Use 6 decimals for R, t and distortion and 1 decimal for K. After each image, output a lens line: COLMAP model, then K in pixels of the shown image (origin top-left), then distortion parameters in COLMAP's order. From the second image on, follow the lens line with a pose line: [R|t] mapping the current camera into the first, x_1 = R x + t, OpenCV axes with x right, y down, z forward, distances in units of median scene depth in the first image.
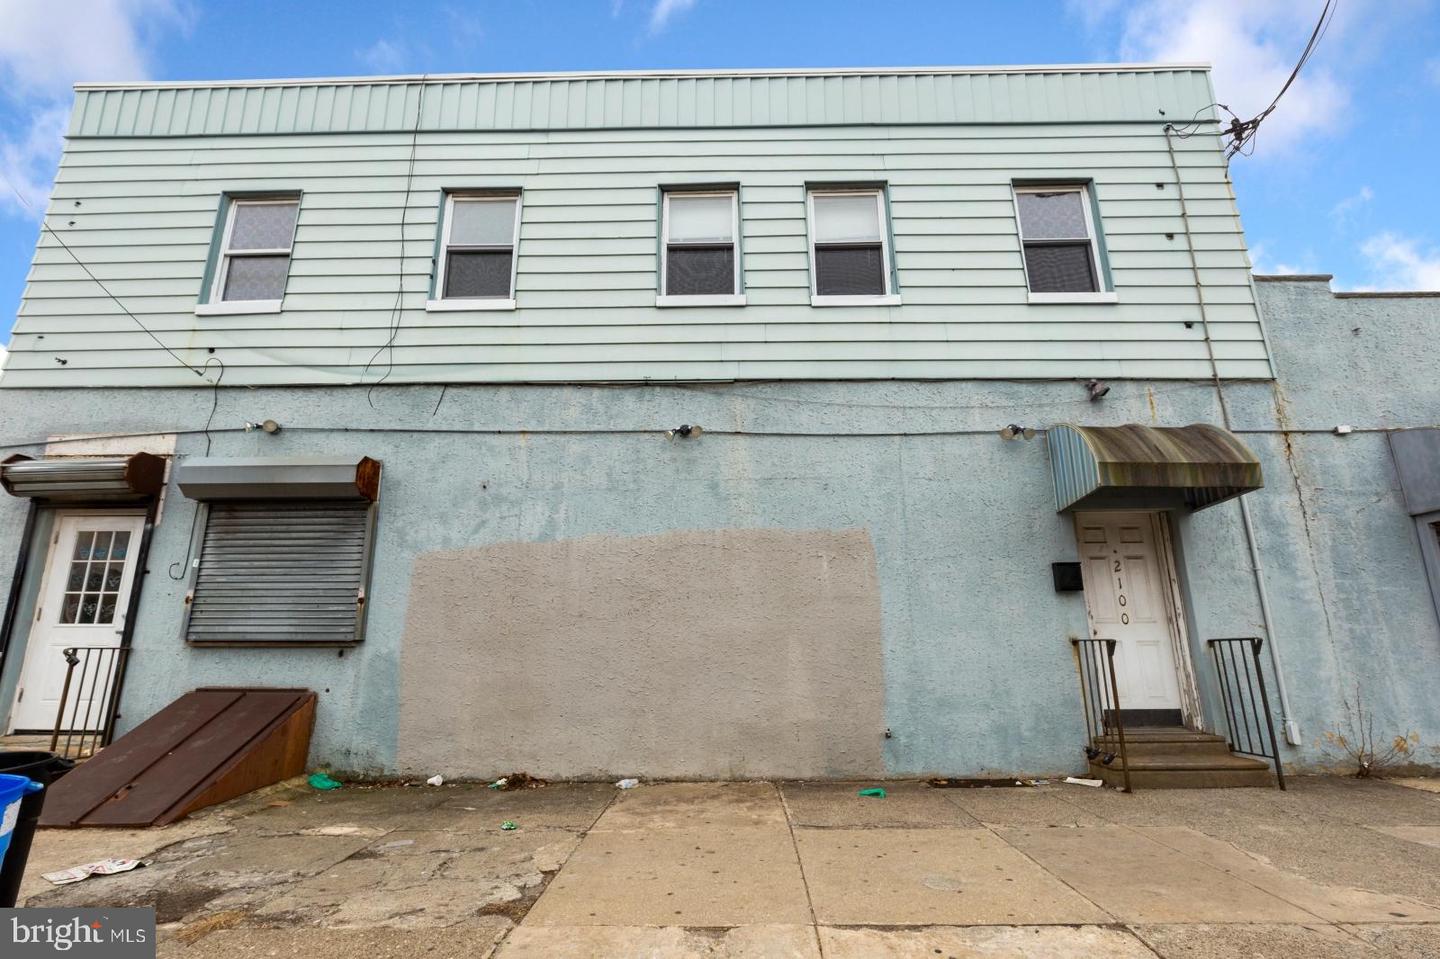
lens RADIAL K [[657.1, 0, 719.3], [0, 657.1, 469.0], [0, 0, 1]] dist [-0.003026, -0.000745]
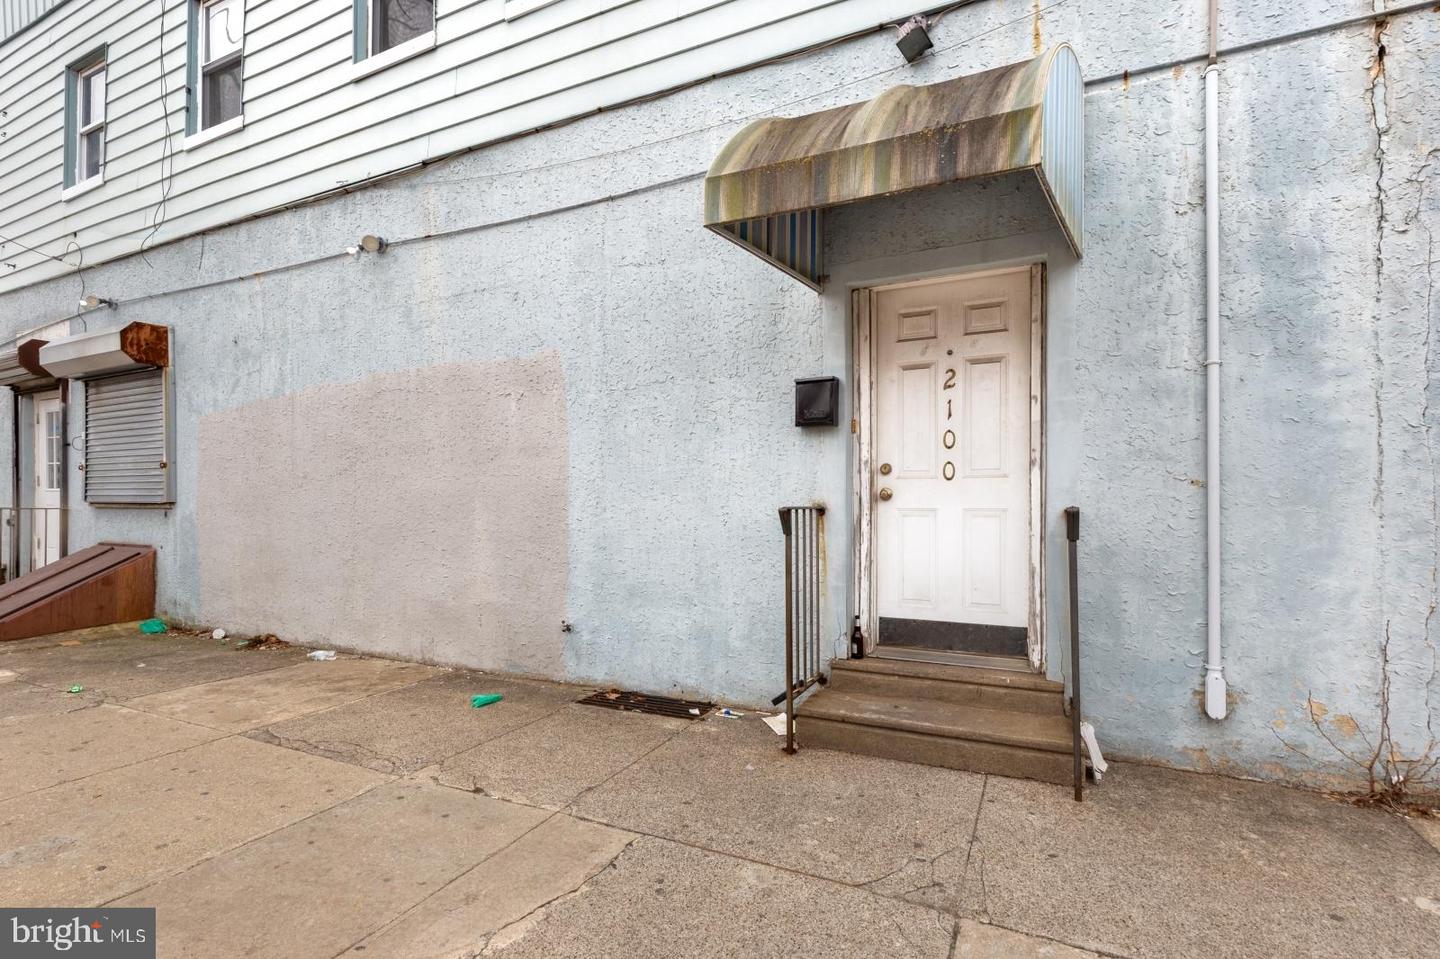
lens RADIAL K [[676.2, 0, 786.9], [0, 676.2, 487.1], [0, 0, 1]] dist [0.016144, -0.010671]
pose [[0.905108, -0.005171, -0.425150, 0.764400], [0.107522, 0.970209, 0.217104, 0.103039], [0.411362, -0.242216, 0.878700, 0.438472]]
